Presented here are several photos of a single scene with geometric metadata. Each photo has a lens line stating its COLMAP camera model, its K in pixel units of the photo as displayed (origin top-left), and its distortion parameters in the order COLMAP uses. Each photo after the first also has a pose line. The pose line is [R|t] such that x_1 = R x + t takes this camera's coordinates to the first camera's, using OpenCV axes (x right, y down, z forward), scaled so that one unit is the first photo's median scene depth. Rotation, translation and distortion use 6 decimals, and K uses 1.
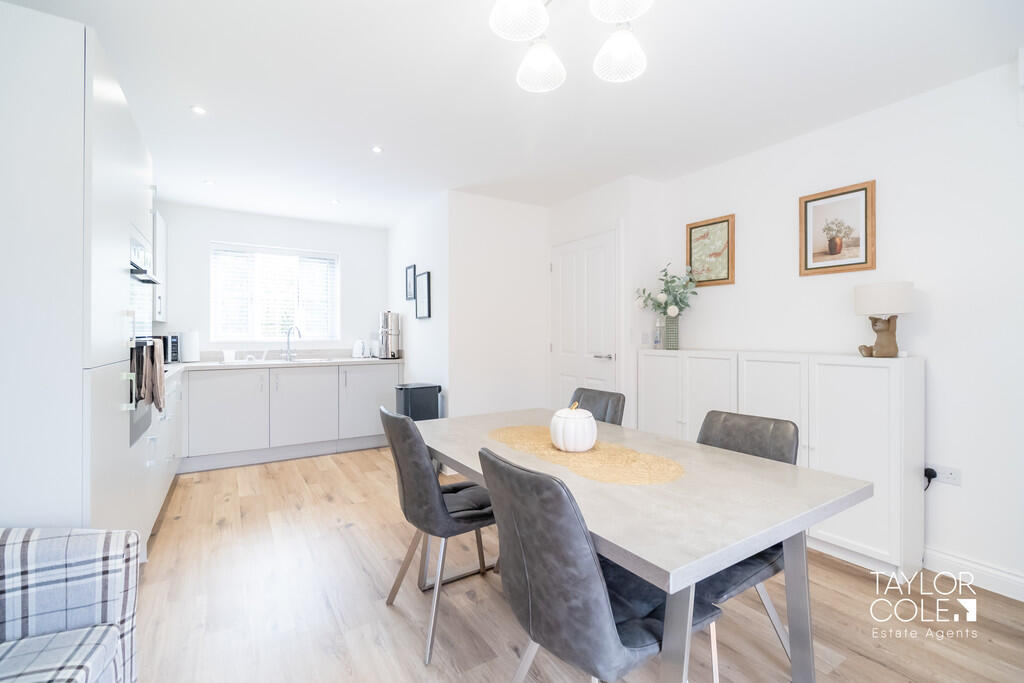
lens RADIAL K [[442.9, 0, 512.1], [0, 442.9, 335.7], [0, 0, 1]] dist [0.001275, 0.000059]
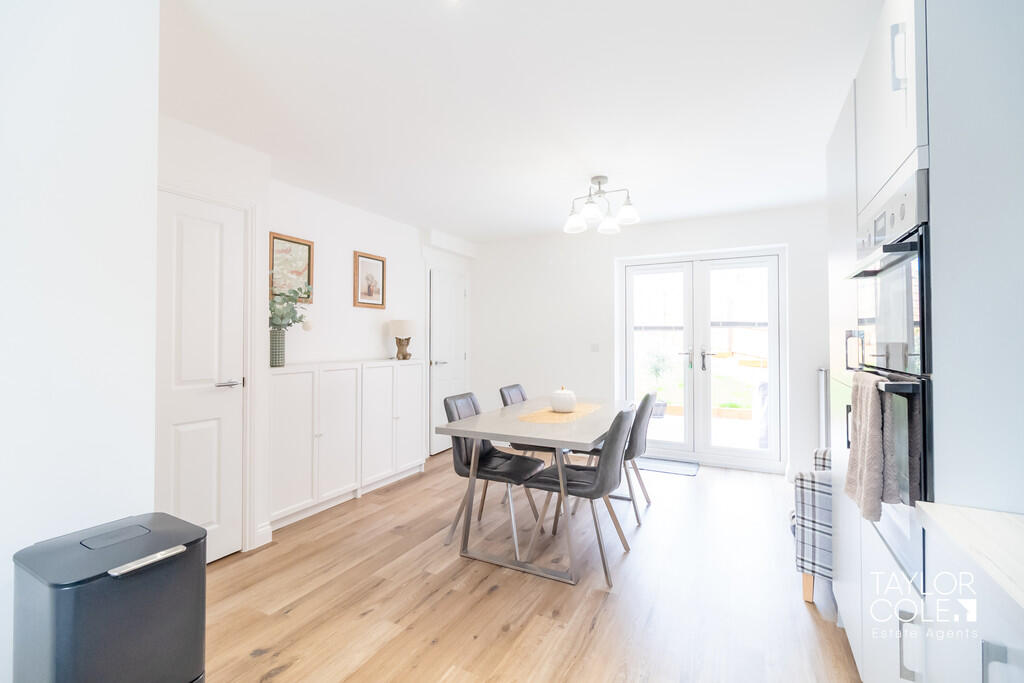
lens RADIAL K [[442.9, 0, 513.1], [0, 442.9, 337.0], [0, 0, 1]] dist [0.001275, 0.000059]
pose [[-0.493144, 0.006194, 0.869926, -0.746315], [0.003444, 0.999981, -0.005168, -0.026832], [-0.869941, 0.000447, -0.493155, 1.147456]]
